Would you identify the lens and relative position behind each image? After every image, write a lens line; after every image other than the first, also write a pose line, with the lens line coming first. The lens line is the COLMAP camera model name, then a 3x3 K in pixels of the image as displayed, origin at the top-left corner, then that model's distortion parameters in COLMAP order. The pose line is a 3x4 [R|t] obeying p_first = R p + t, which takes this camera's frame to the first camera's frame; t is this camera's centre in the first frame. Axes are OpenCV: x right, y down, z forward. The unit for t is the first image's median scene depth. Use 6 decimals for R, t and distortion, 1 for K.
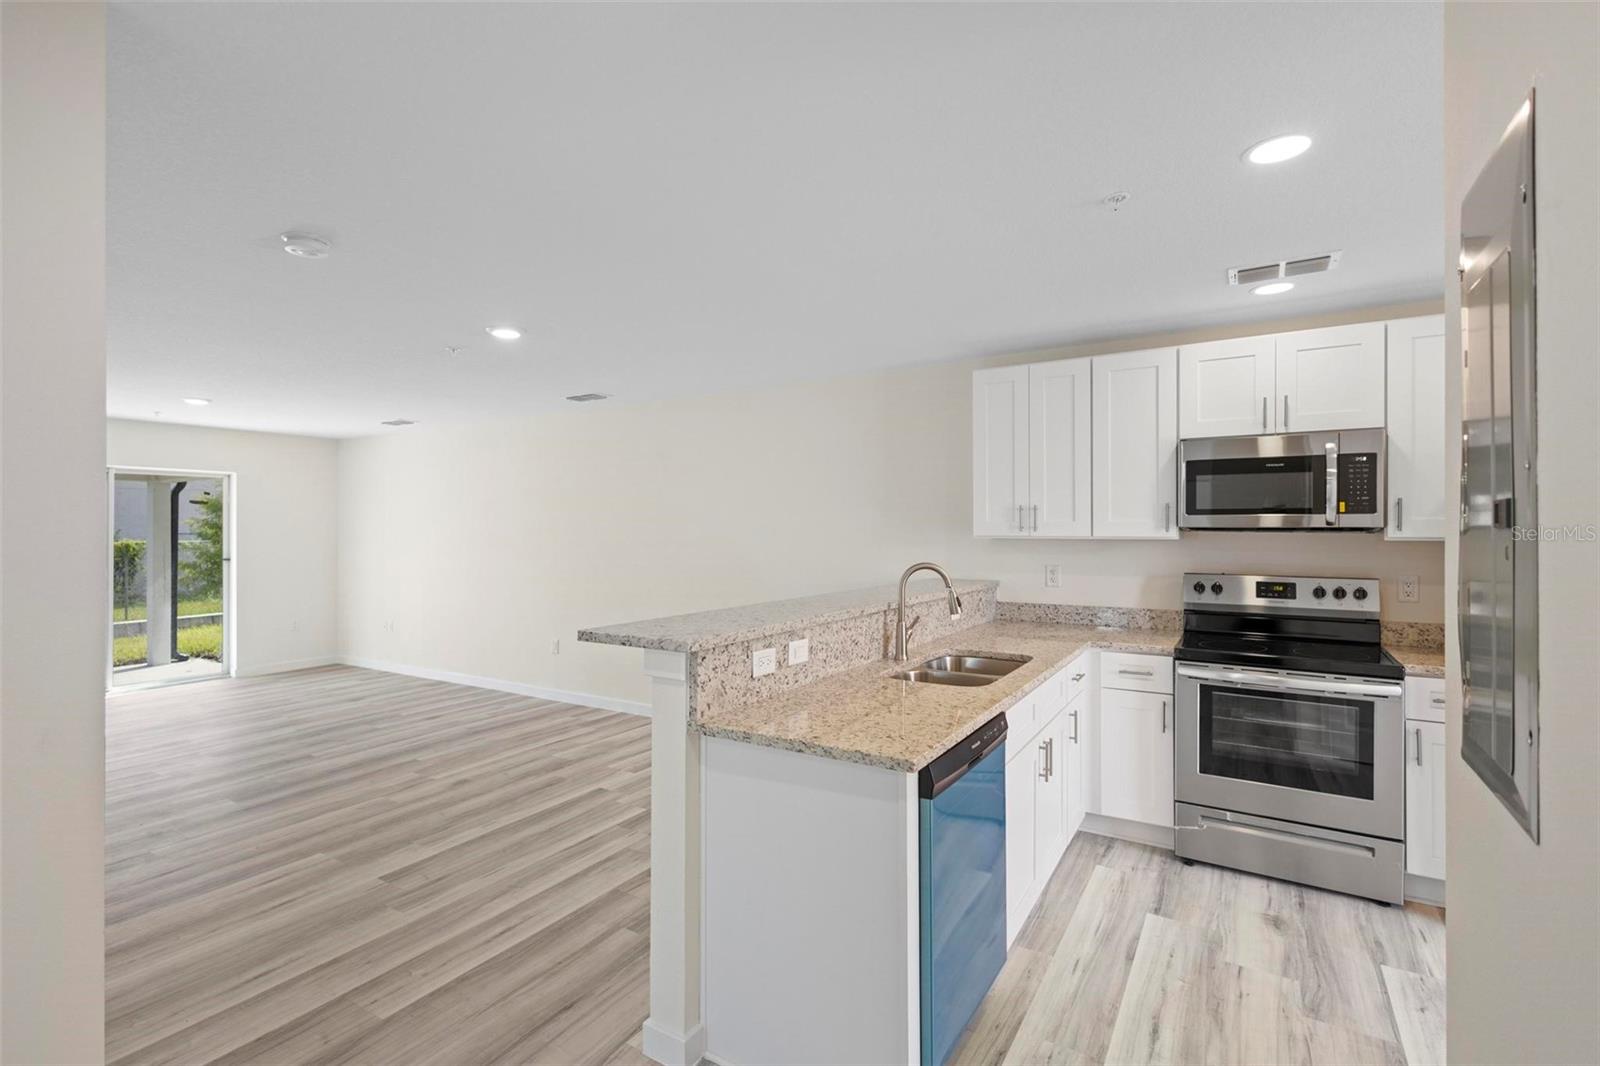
lens RADIAL K [[739.2, 0, 794.2], [0, 739.2, 532.5], [0, 0, 1]] dist [0.012285, -0.003691]
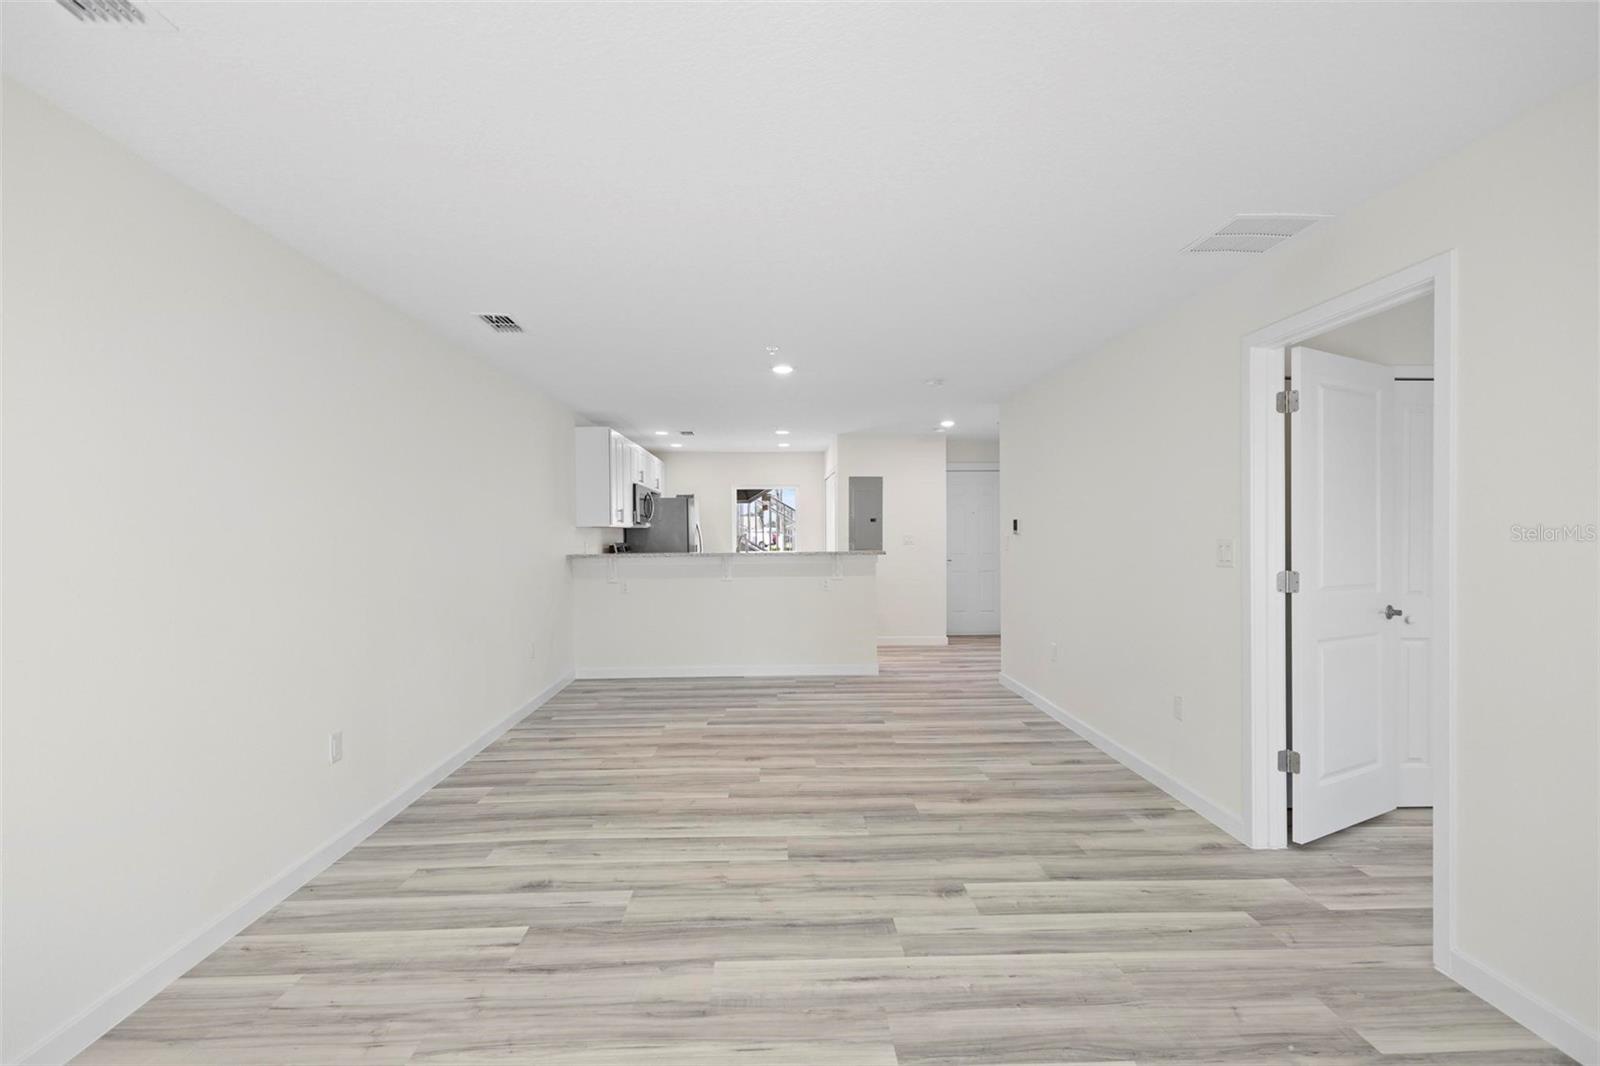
lens RADIAL K [[739.2, 0, 794.4], [0, 739.2, 532.4], [0, 0, 1]] dist [0.012285, -0.003691]
pose [[-0.556169, 0.004507, 0.831057, -1.058332], [0.008302, 0.999966, 0.000133, 0.019811], [-0.831028, 0.006973, -0.556187, 1.208233]]
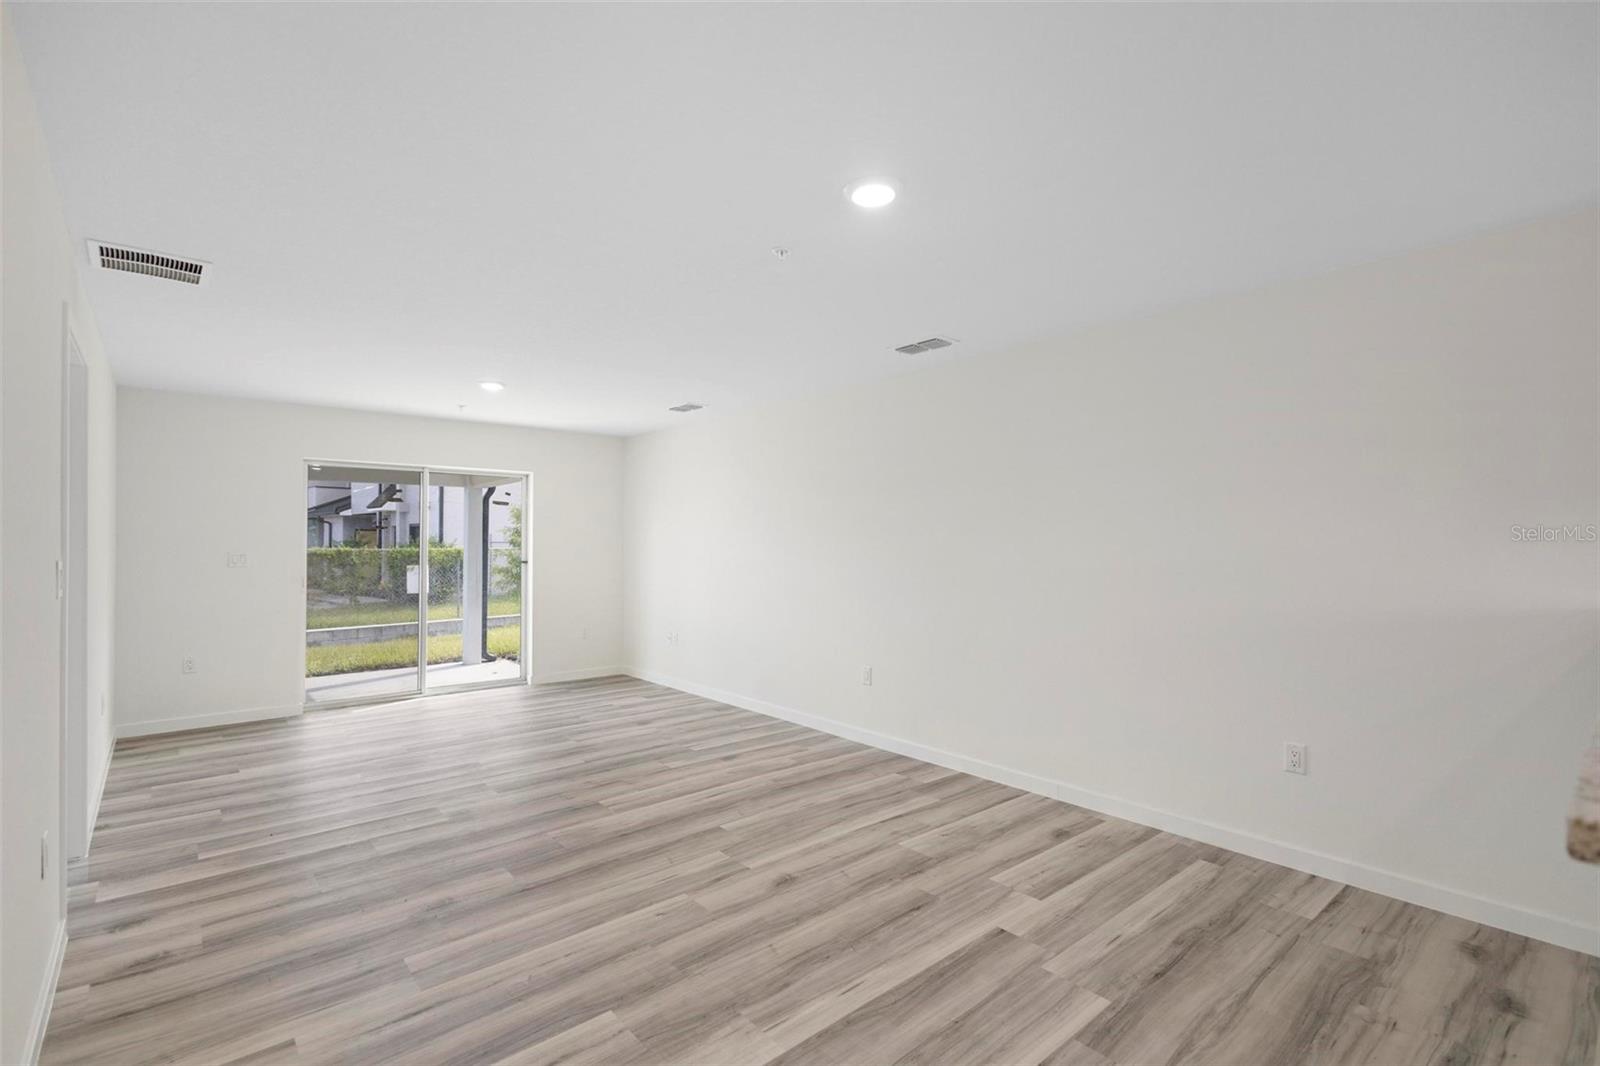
lens RADIAL K [[739.2, 0, 804.8], [0, 739.2, 537.5], [0, 0, 1]] dist [0.012285, -0.003691]
pose [[0.953626, 0.000476, -0.300993, -0.177691], [-0.003600, 0.999945, -0.009825, 0.017895], [0.300972, 0.010453, 0.953576, 0.271206]]
